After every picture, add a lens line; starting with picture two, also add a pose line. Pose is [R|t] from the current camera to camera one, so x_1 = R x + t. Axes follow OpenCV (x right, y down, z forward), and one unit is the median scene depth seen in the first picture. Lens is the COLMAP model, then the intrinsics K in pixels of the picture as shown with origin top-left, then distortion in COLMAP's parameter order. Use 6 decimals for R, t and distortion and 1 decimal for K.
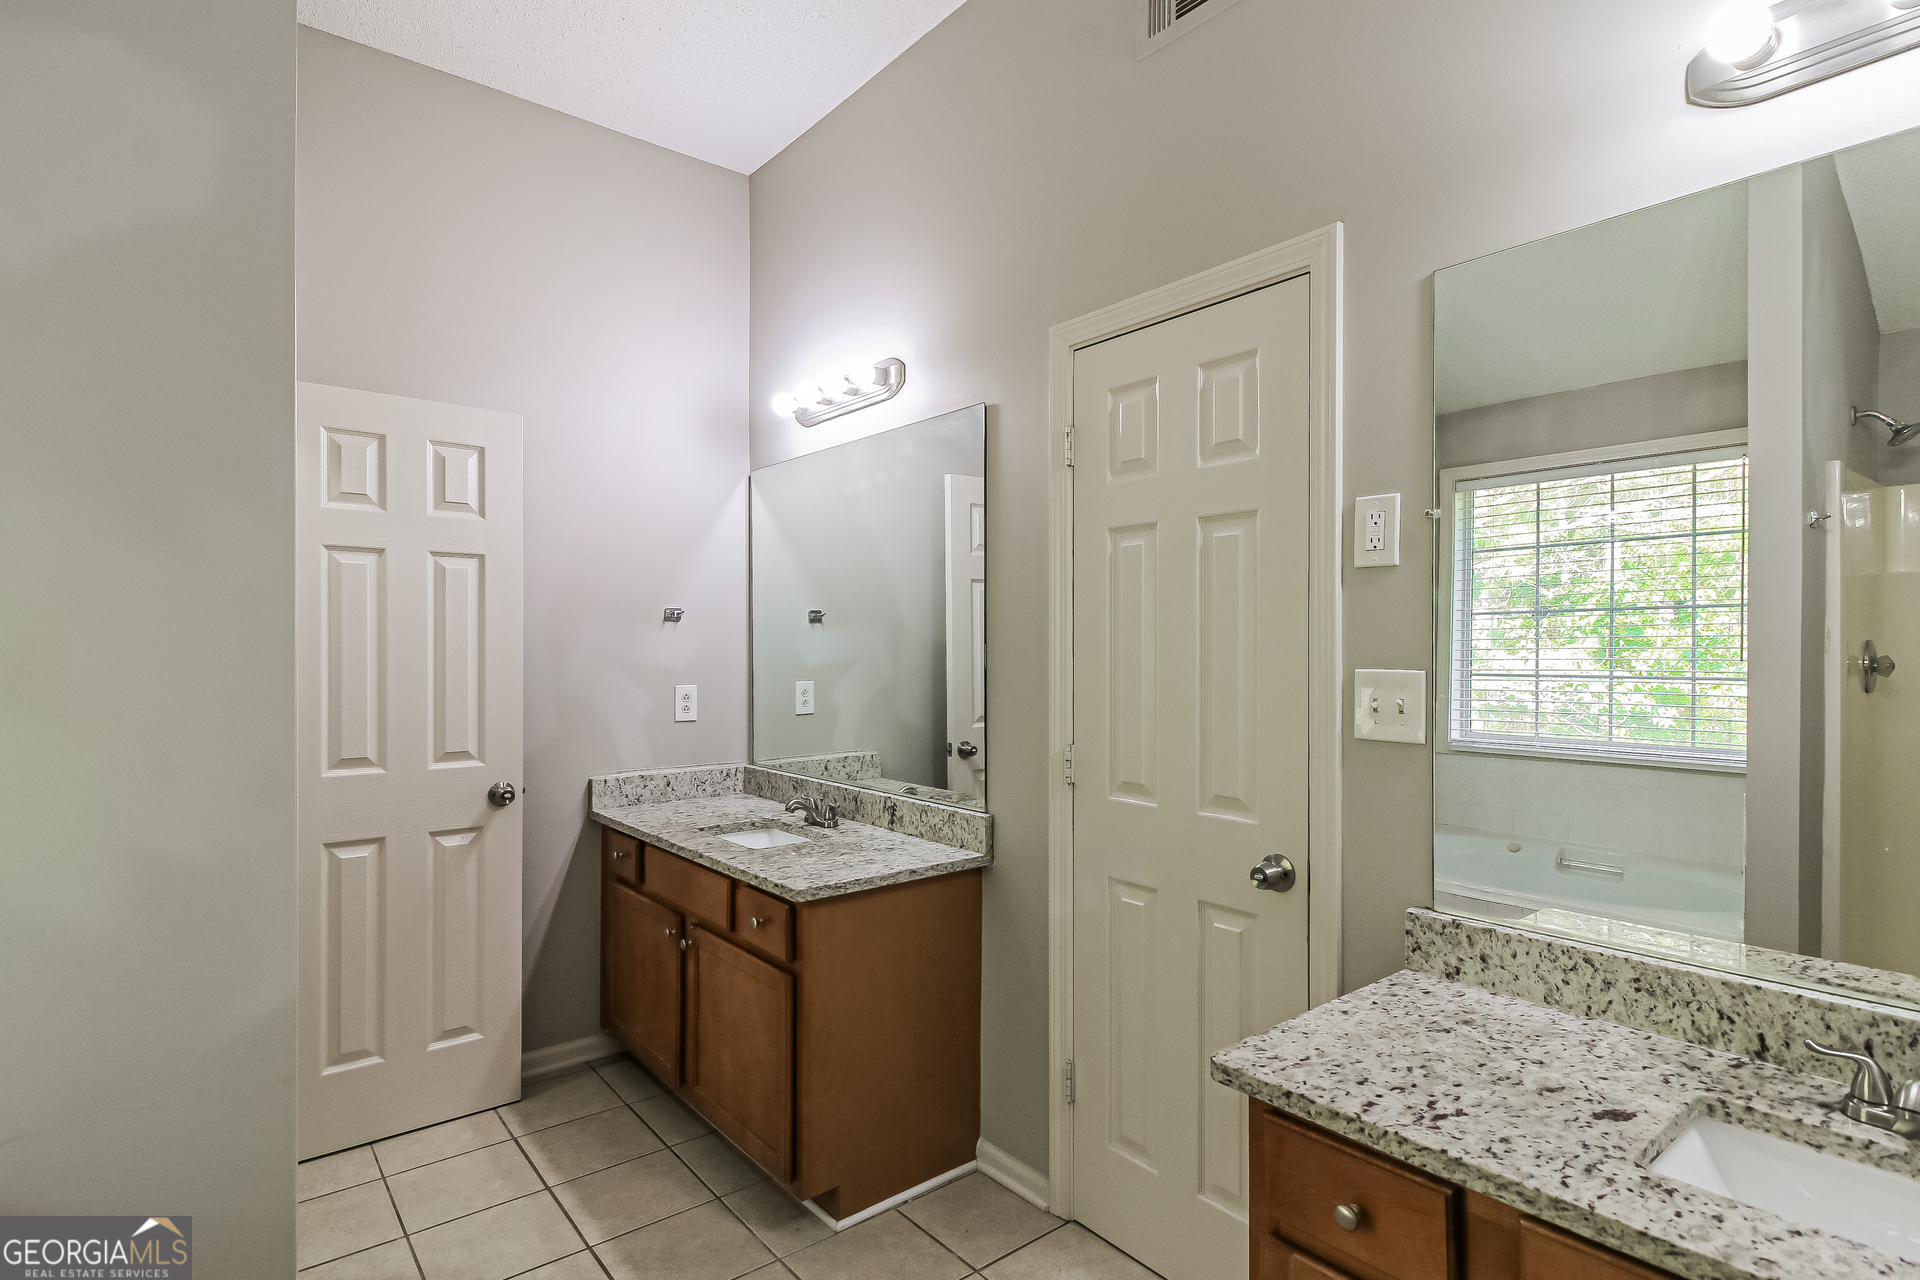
lens RADIAL K [[980.2, 0, 970.2], [0, 980.2, 647.3], [0, 0, 1]] dist [0.015663, -0.001248]
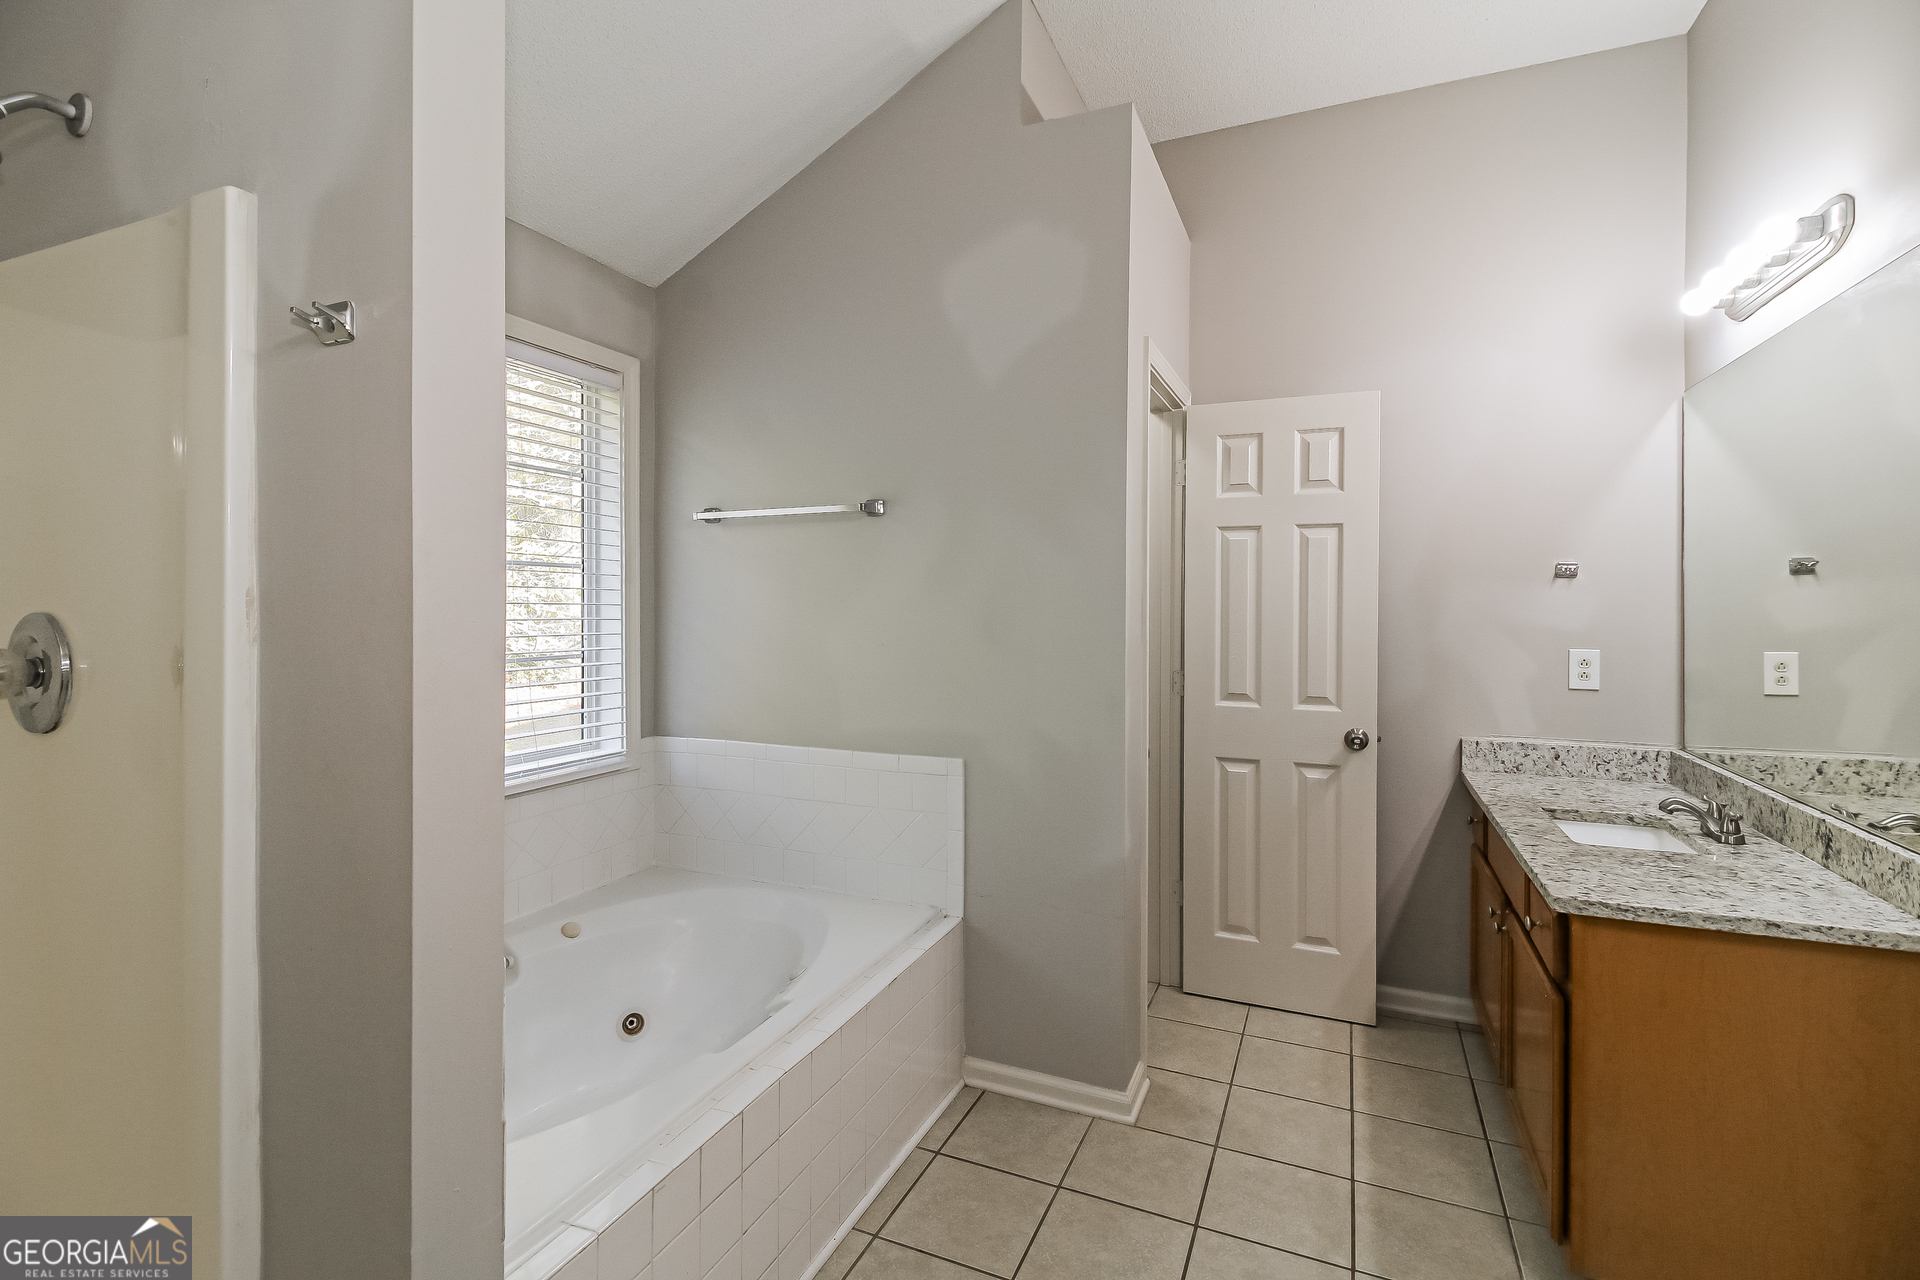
lens RADIAL K [[895.6, 0, 969.6], [0, 895.6, 600.0], [0, 0, 1]] dist [0.016489, -0.002873]
pose [[0.451424, -0.003523, -0.892303, 0.223743], [-0.002349, 0.999984, -0.005136, -0.000600], [0.892307, 0.004414, 0.451408, 0.157805]]
